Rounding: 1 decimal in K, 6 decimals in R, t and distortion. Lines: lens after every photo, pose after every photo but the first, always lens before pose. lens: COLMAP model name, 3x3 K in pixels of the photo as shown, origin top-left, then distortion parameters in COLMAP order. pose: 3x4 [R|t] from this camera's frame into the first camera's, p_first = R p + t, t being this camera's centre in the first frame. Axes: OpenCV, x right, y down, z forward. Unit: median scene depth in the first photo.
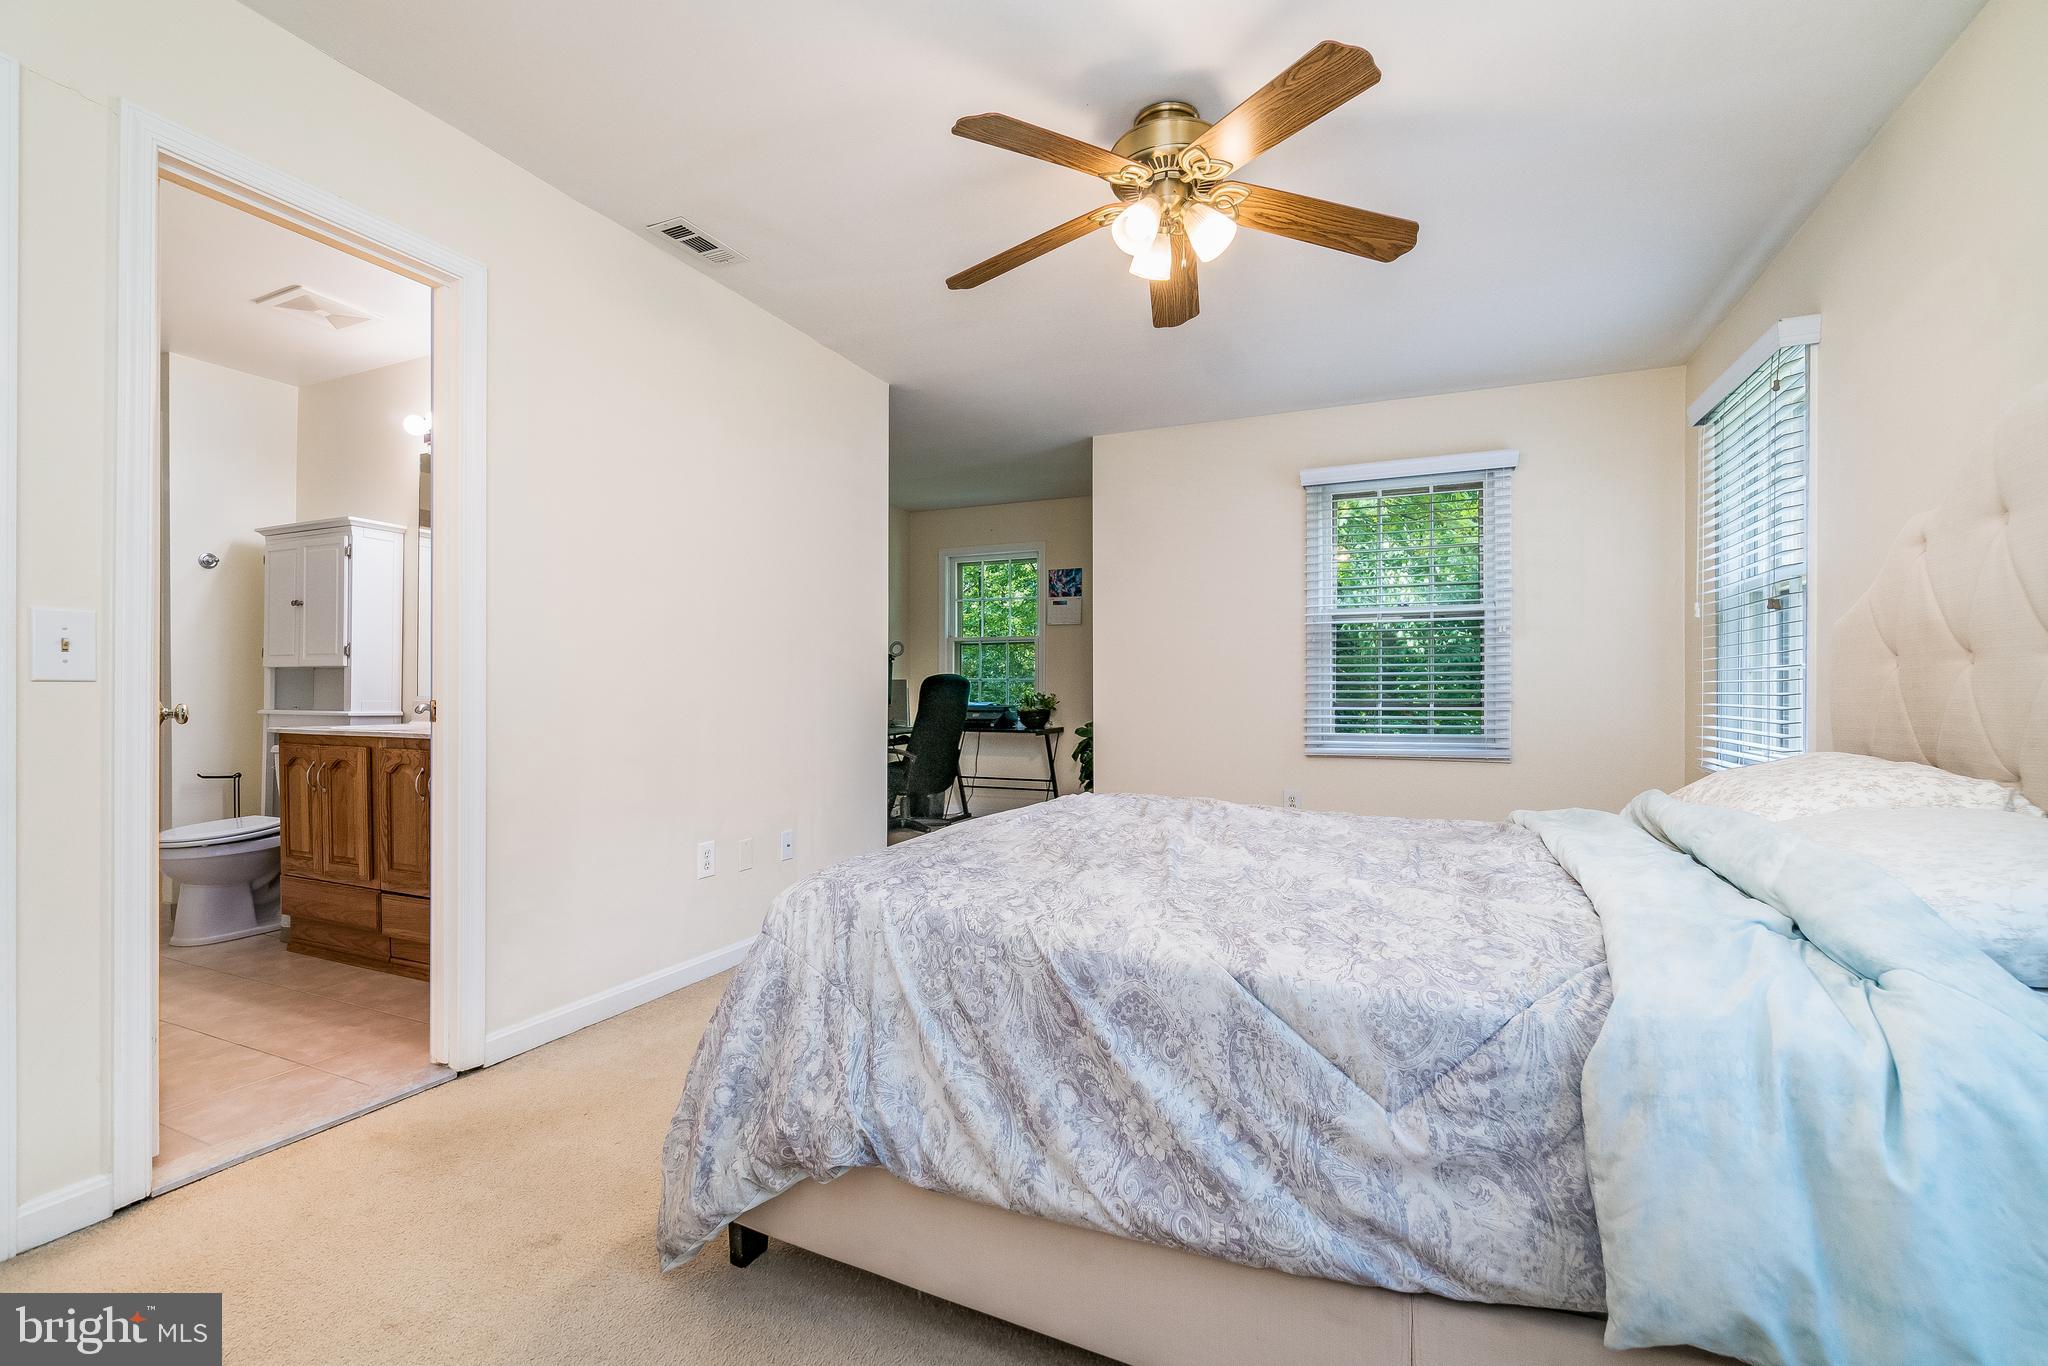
lens RADIAL K [[905.9, 0, 1013.8], [0, 905.9, 687.1], [0, 0, 1]] dist [-0.004964, -0.000458]
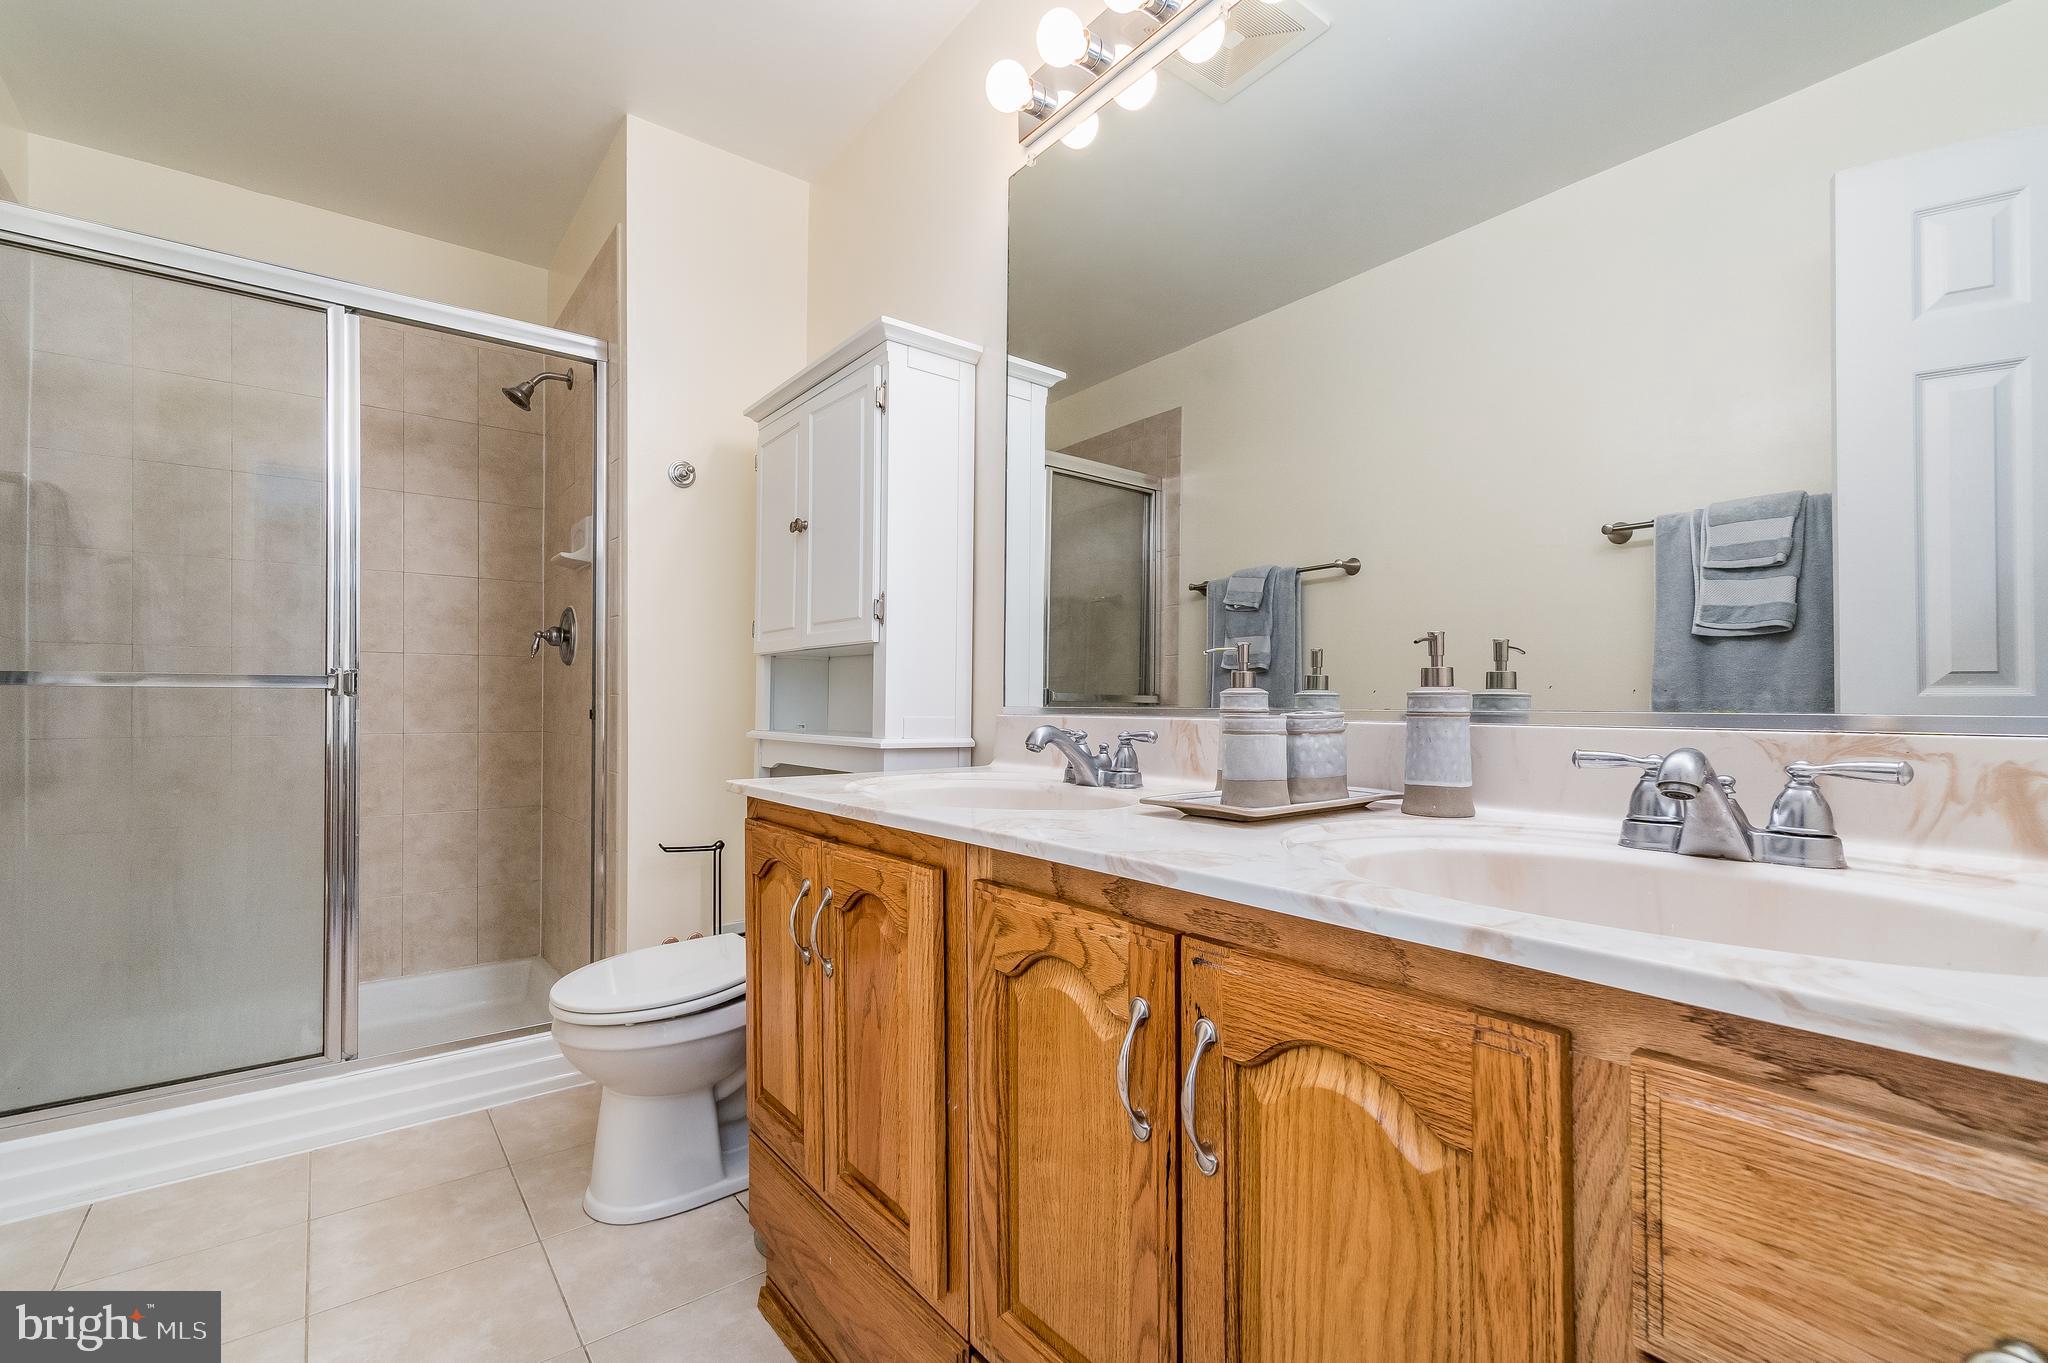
lens RADIAL K [[897.2, 0, 1016.7], [0, 897.2, 682.1], [0, 0, 1]] dist [0.001126, -0.000094]
pose [[0.889522, -0.007372, -0.456834, -0.721083], [-0.001156, 0.999830, -0.018384, 0.009297], [0.456892, 0.016881, 0.889362, 0.966939]]
